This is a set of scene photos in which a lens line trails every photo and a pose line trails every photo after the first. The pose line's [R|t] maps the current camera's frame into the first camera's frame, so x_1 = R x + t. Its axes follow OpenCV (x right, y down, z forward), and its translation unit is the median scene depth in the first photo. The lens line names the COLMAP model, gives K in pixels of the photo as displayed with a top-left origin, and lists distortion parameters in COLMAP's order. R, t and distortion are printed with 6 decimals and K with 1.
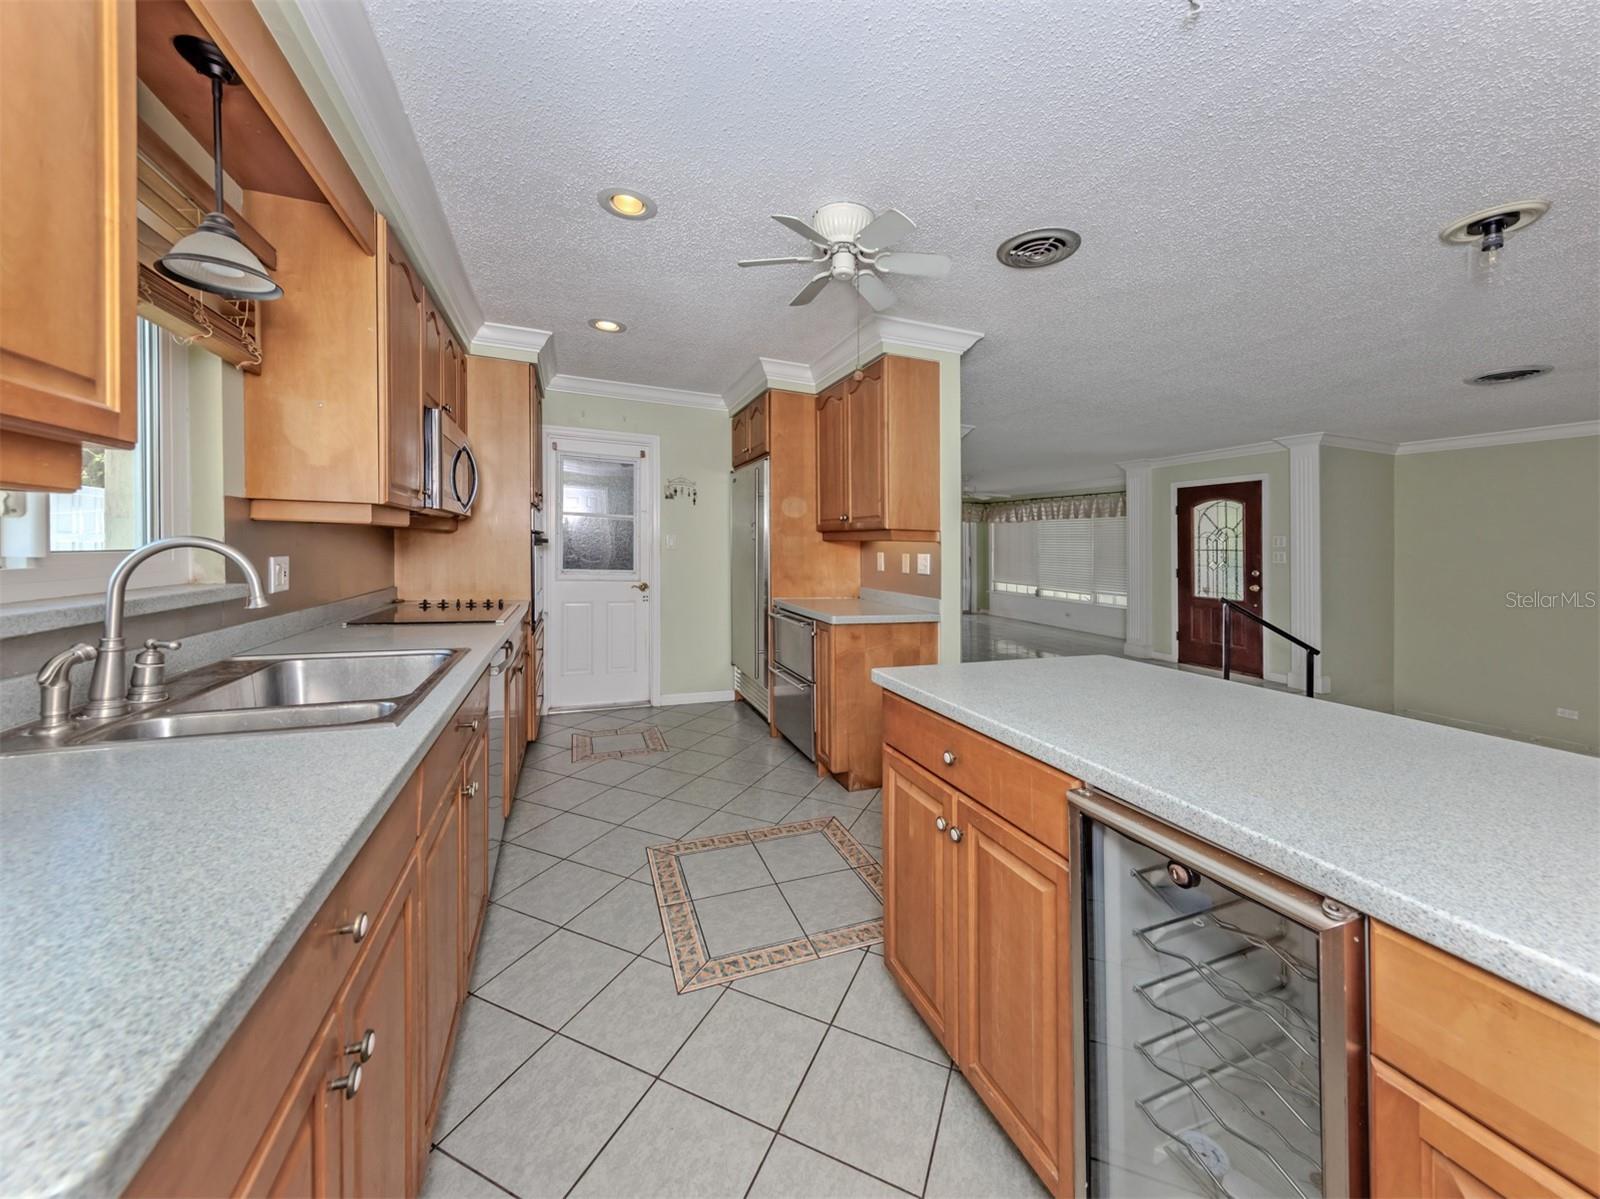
lens RADIAL K [[584.3, 0, 808.8], [0, 584.3, 547.9], [0, 0, 1]] dist [0.000258, 0.000032]
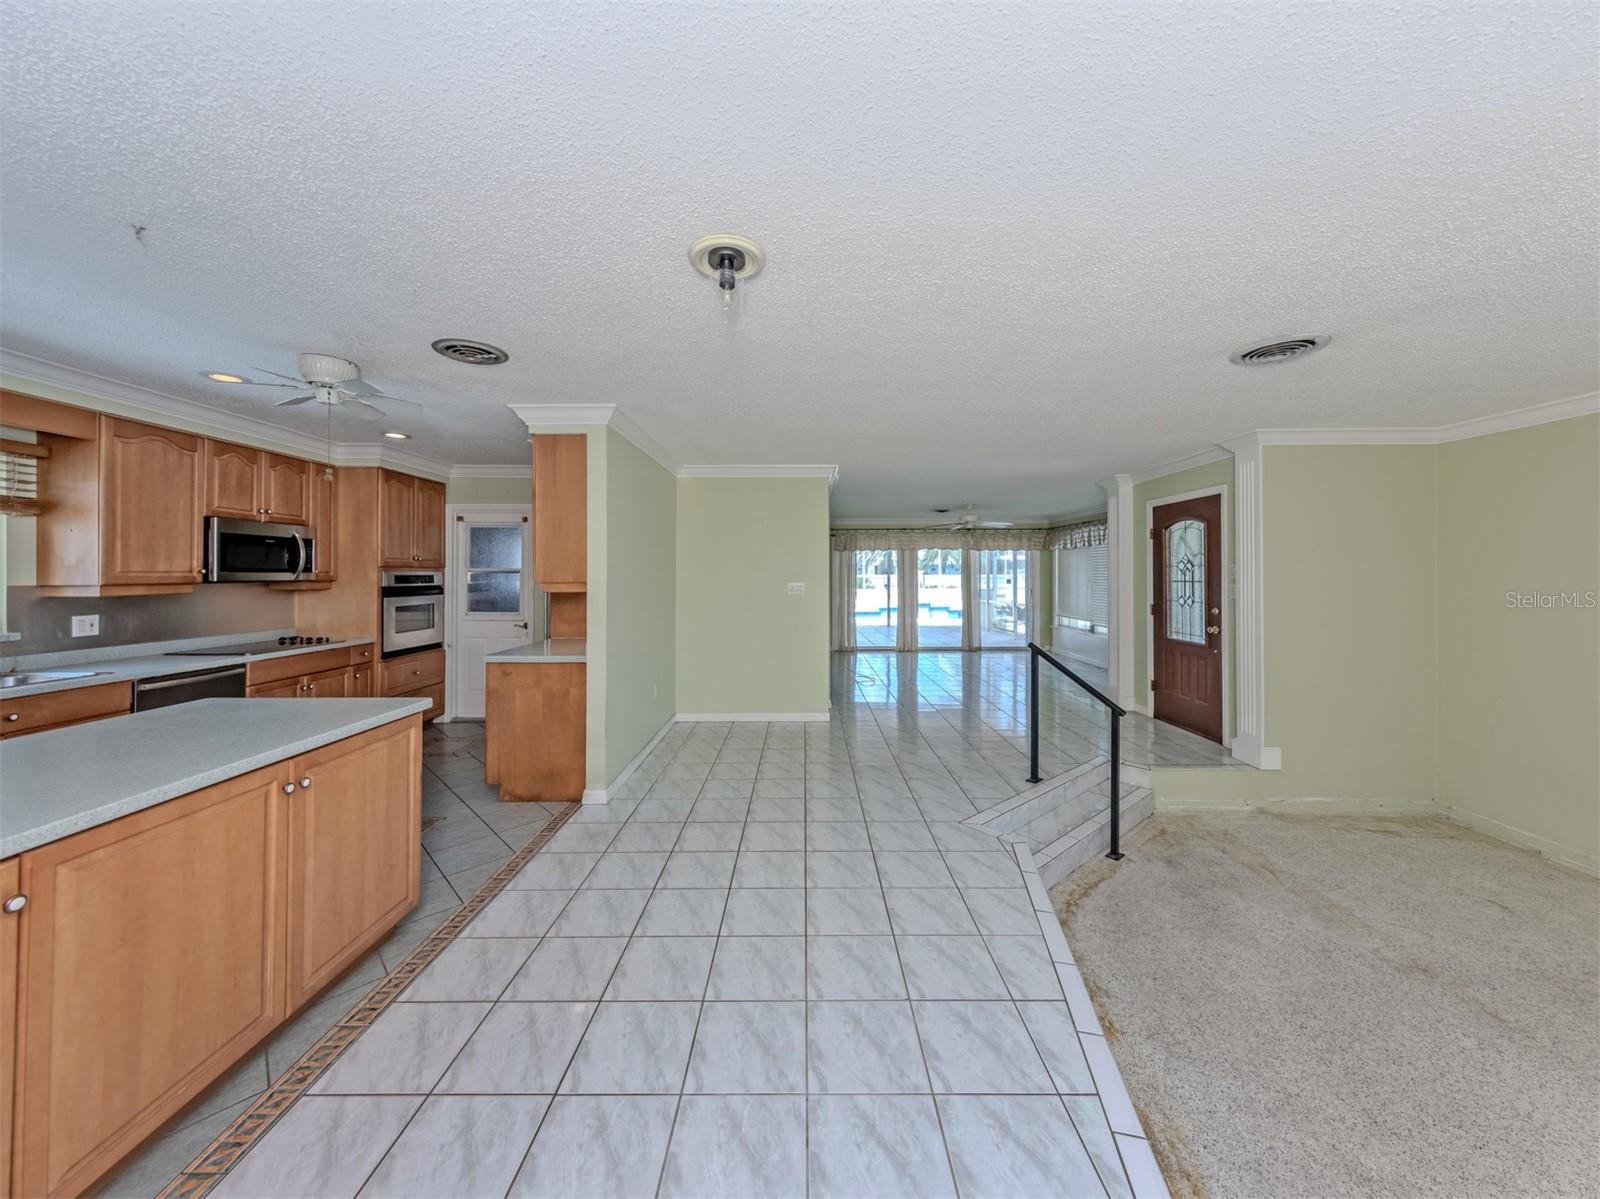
lens RADIAL K [[573.4, 0, 805.0], [0, 573.4, 573.0], [0, 0, 1]] dist [-0.000079, -0.000078]
pose [[0.924660, -0.026821, -0.379848, 0.496706], [0.024337, 0.999639, -0.011343, -0.011537], [0.380015, 0.001244, 0.924979, 0.061481]]
